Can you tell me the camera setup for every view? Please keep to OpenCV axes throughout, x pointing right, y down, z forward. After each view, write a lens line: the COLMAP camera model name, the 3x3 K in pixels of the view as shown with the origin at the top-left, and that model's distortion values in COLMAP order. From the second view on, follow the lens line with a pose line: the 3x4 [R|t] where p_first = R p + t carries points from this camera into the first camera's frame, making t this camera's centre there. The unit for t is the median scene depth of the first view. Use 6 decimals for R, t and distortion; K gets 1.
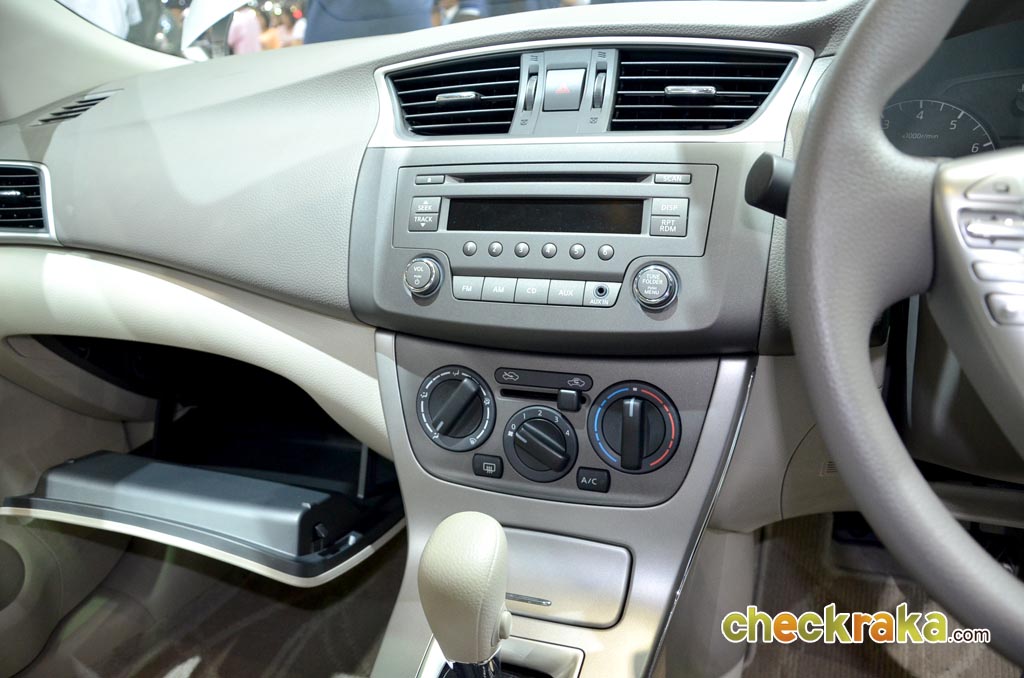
lens RADIAL K [[769.2, 0, 512.5], [0, 769.2, 373.8], [0, 0, 1]] dist [-0.158236, 0.076173]
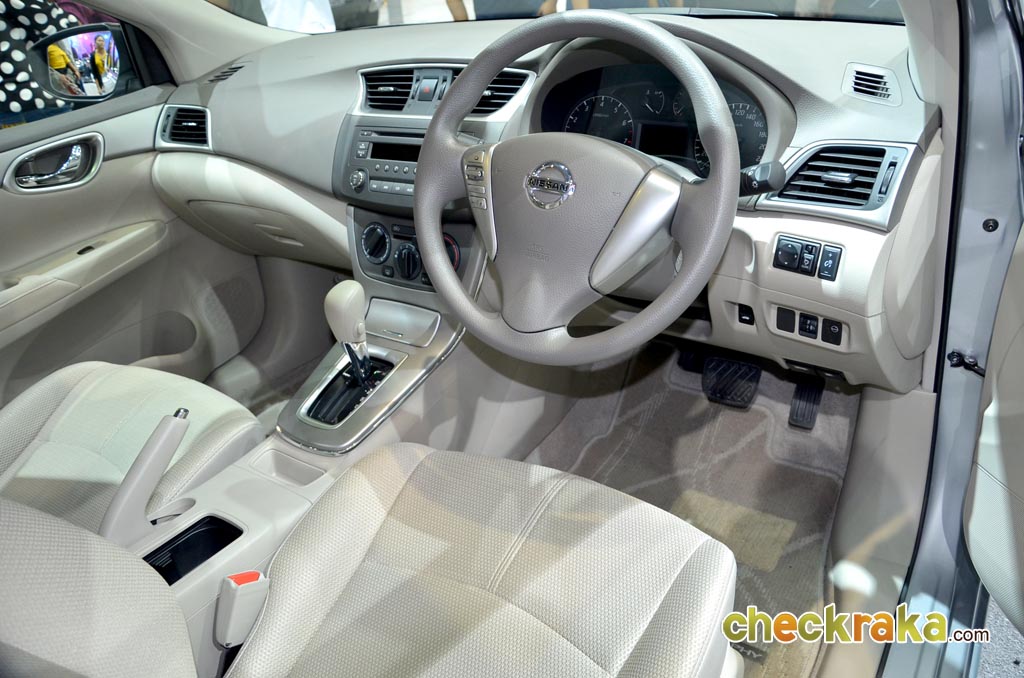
lens RADIAL K [[769.2, 0, 512.5], [0, 769.2, 373.8], [0, 0, 1]] dist [-0.158236, 0.076173]
pose [[0.970822, 0.102395, -0.216841, 0.770736], [-0.070270, 0.986032, 0.151010, 0.055739], [0.229274, -0.131366, 0.964456, -0.963074]]
